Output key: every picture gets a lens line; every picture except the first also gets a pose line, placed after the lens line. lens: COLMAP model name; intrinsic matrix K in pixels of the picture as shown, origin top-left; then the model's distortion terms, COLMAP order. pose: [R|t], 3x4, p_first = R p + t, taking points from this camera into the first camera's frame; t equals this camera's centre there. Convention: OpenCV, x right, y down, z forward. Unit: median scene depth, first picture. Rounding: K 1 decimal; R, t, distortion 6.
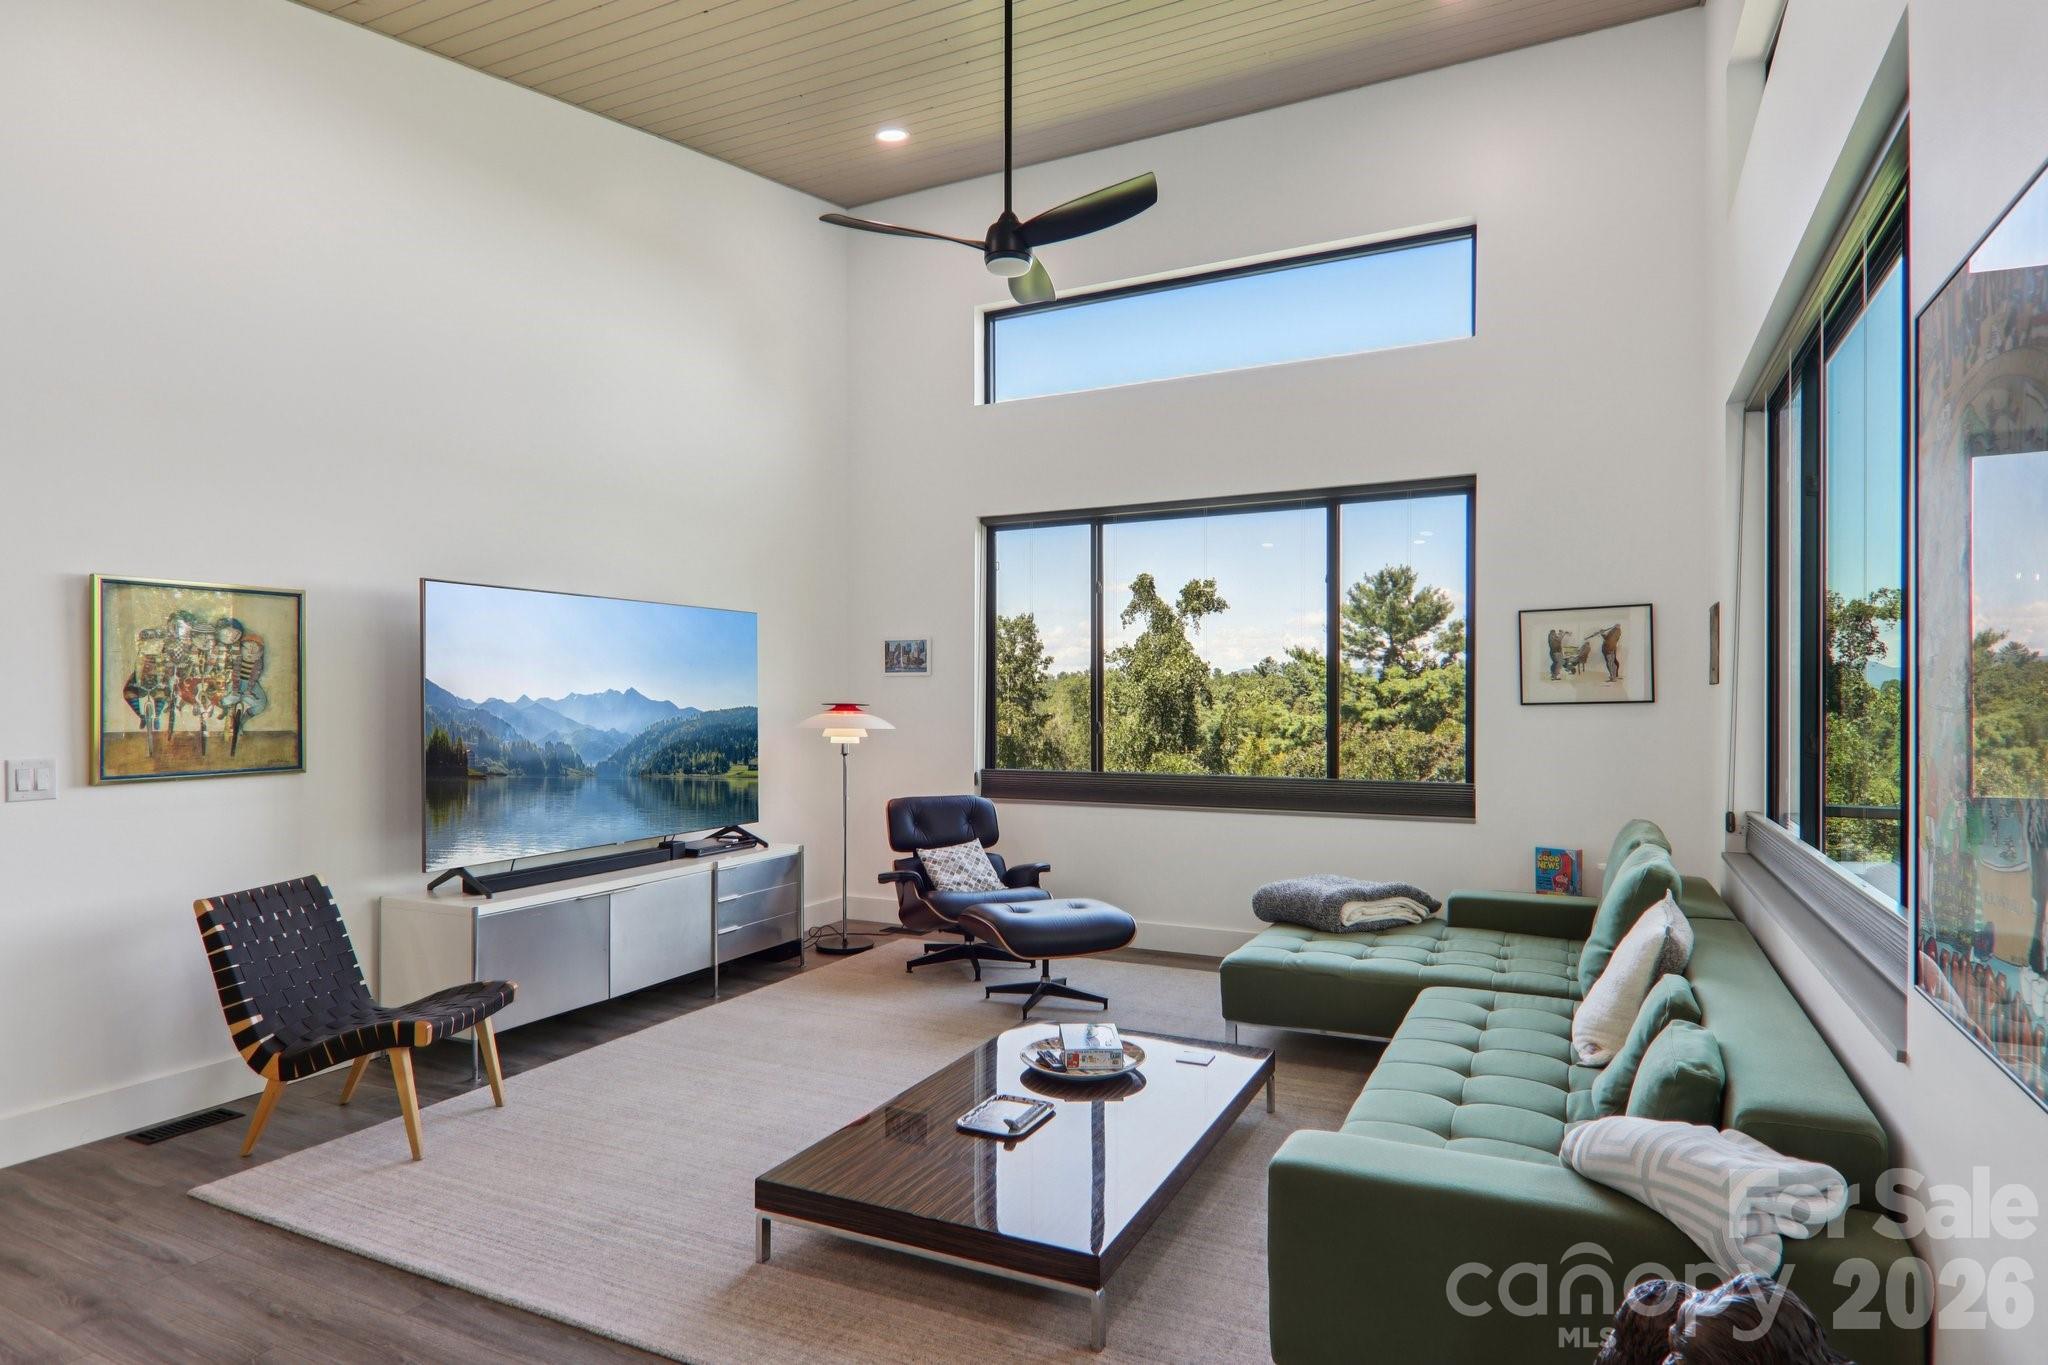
lens RADIAL K [[1132.7, 0, 1015.4], [0, 1132.7, 702.3], [0, 0, 1]] dist [0.001285, -0.000461]
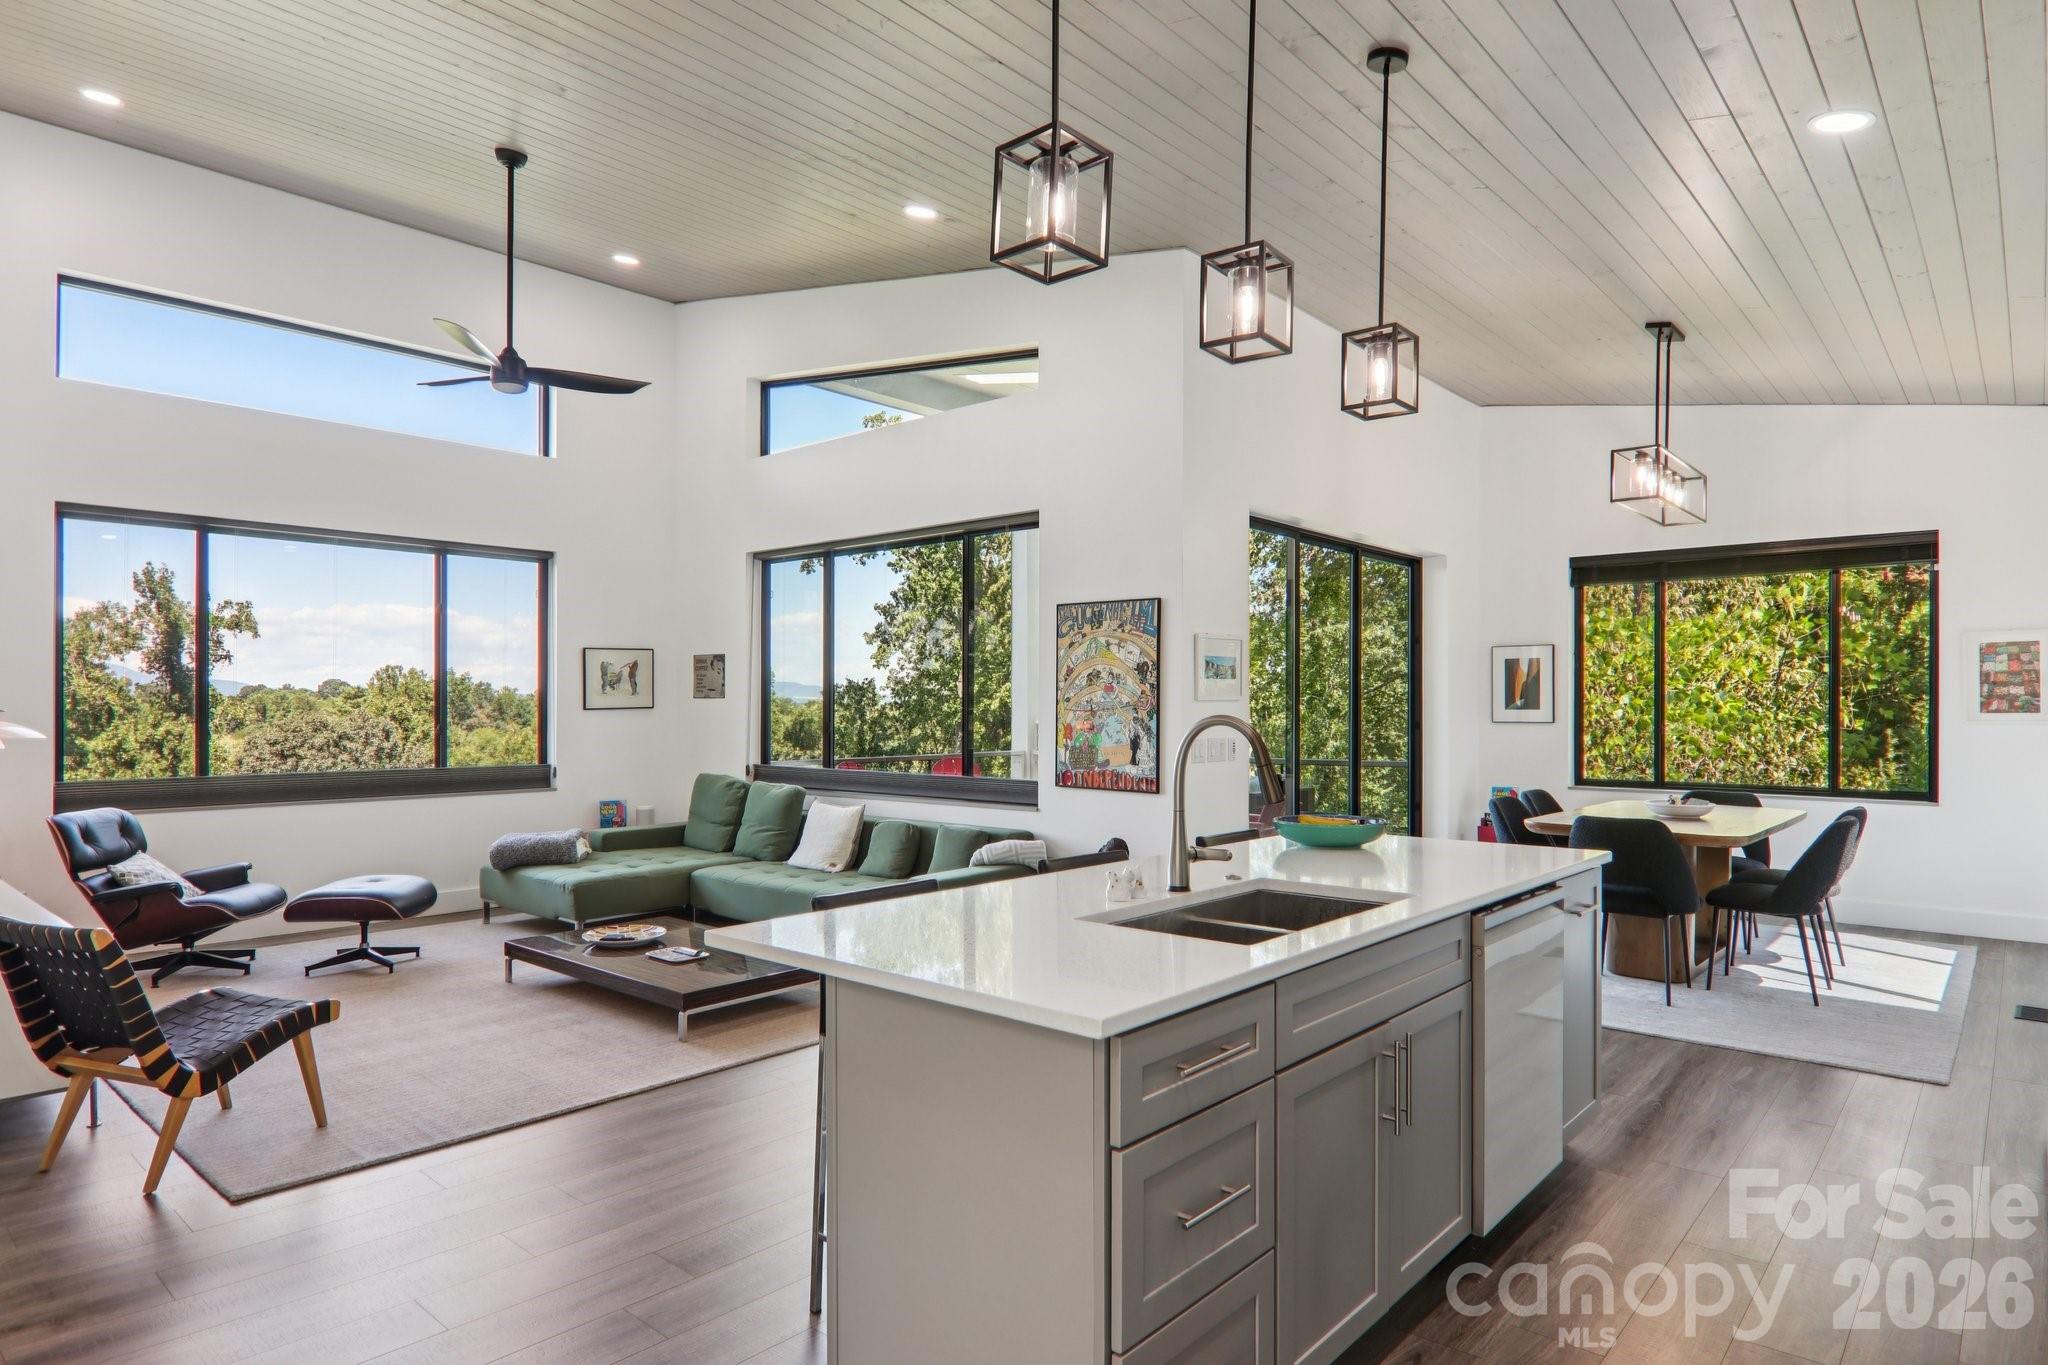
lens RADIAL K [[1202.0, 0, 981.9], [0, 1202.0, 710.5], [0, 0, 1]] dist [0.003711, -0.028243]
pose [[0.273842, -0.002356, 0.961772, -0.928165], [-0.000961, 0.999996, 0.002723, -0.001280], [-0.961774, -0.001670, 0.273839, 0.043895]]
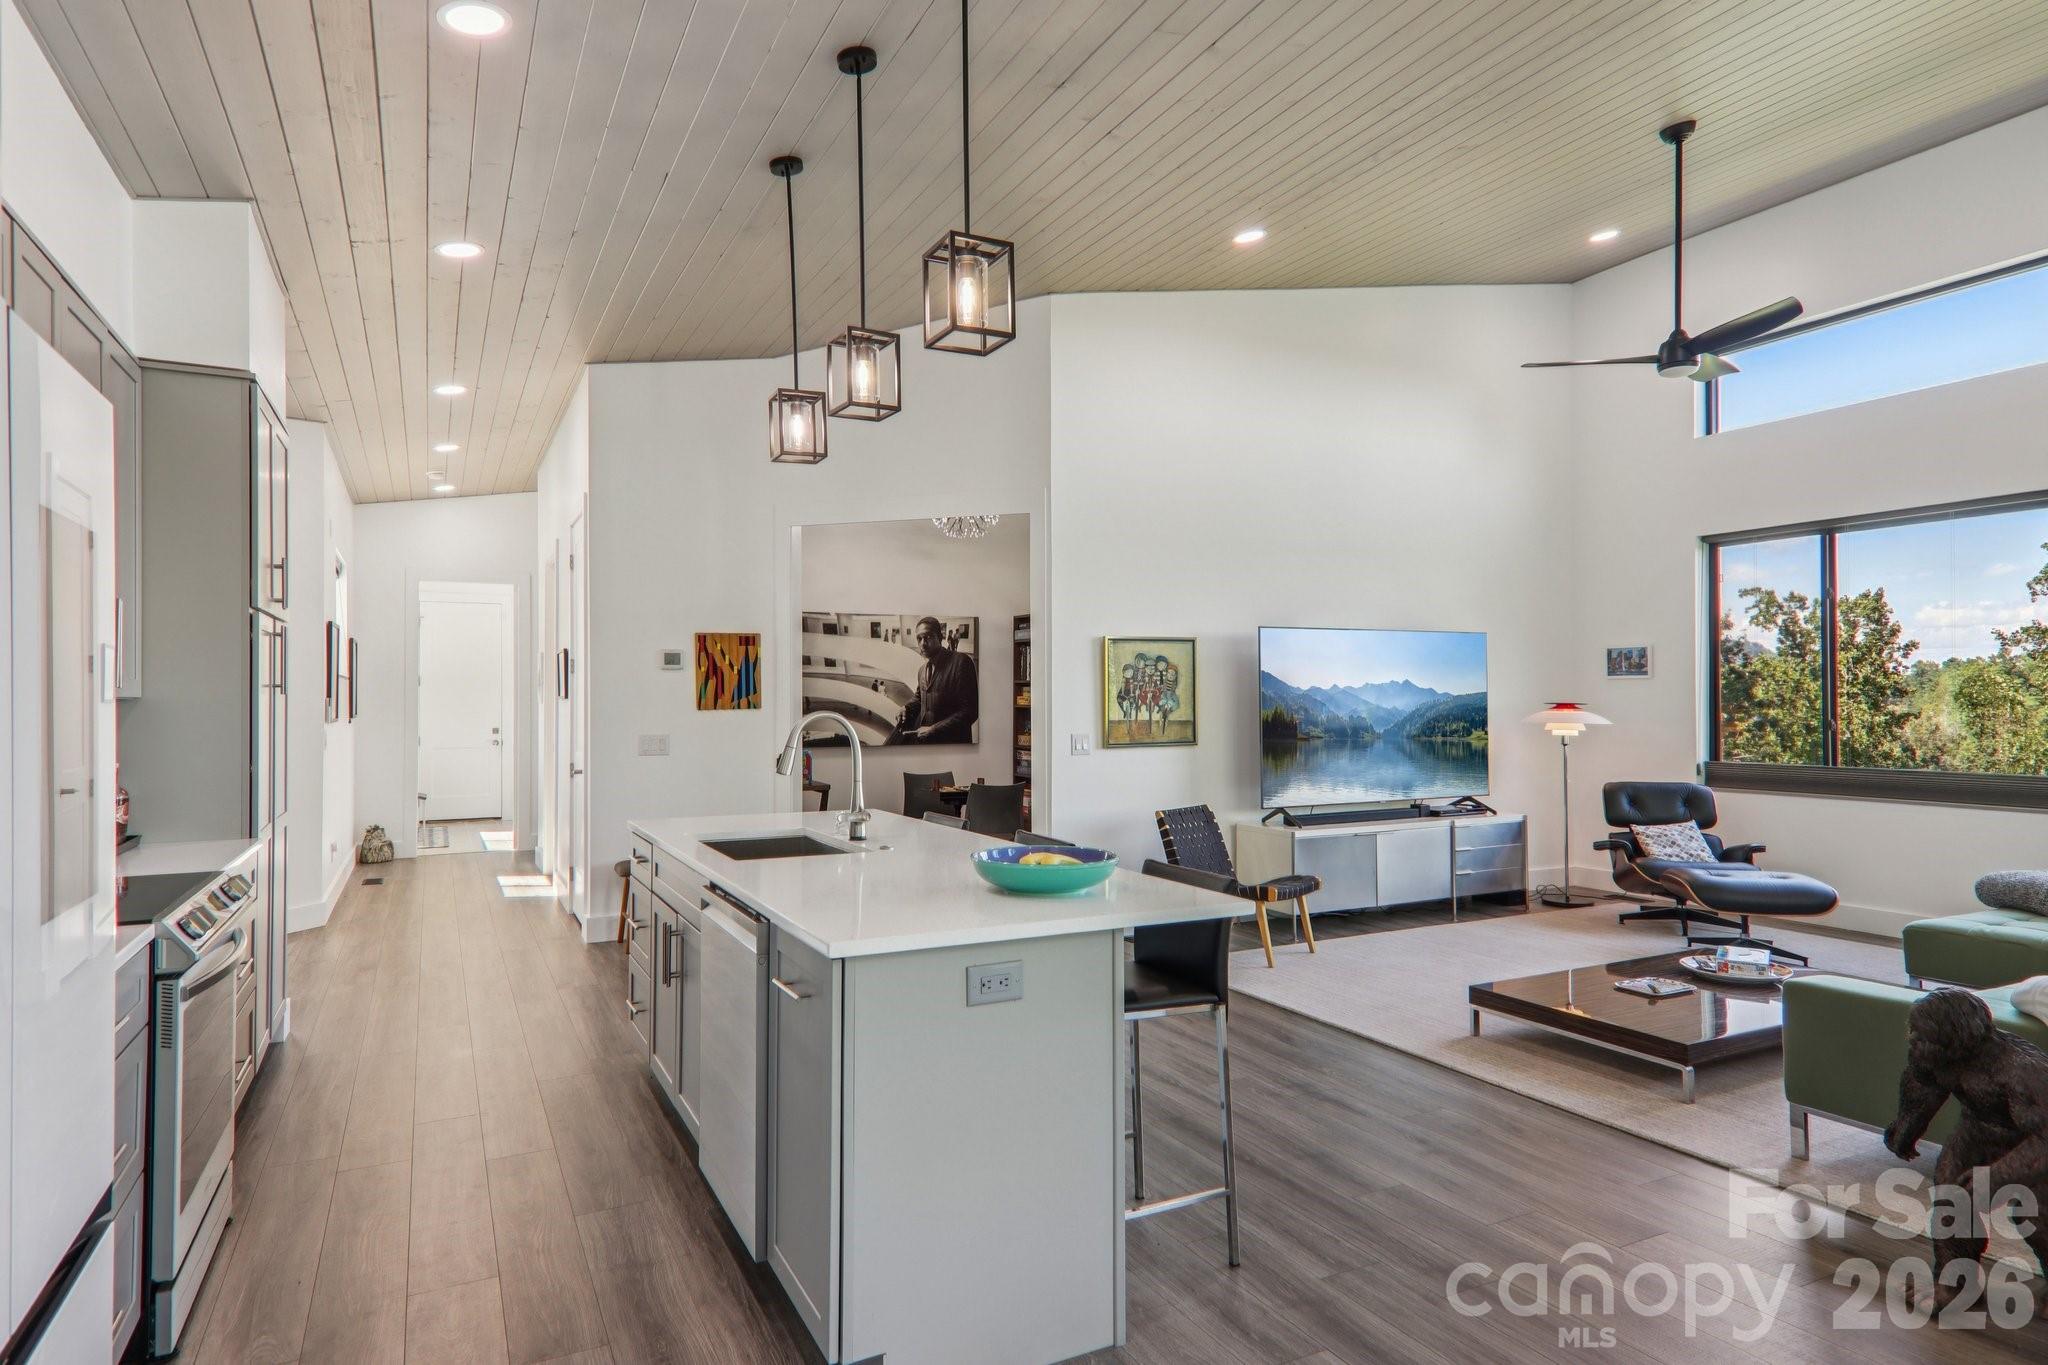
lens RADIAL K [[1139.2, 0, 1024.0], [0, 1139.2, 682.5], [0, 0, 1]] dist [0.050149, -0.000513]
pose [[0.806843, -0.012948, -0.590624, 0.132095], [0.004233, 0.999861, -0.016138, -0.003817], [0.590750, 0.010521, 0.806786, -0.404990]]
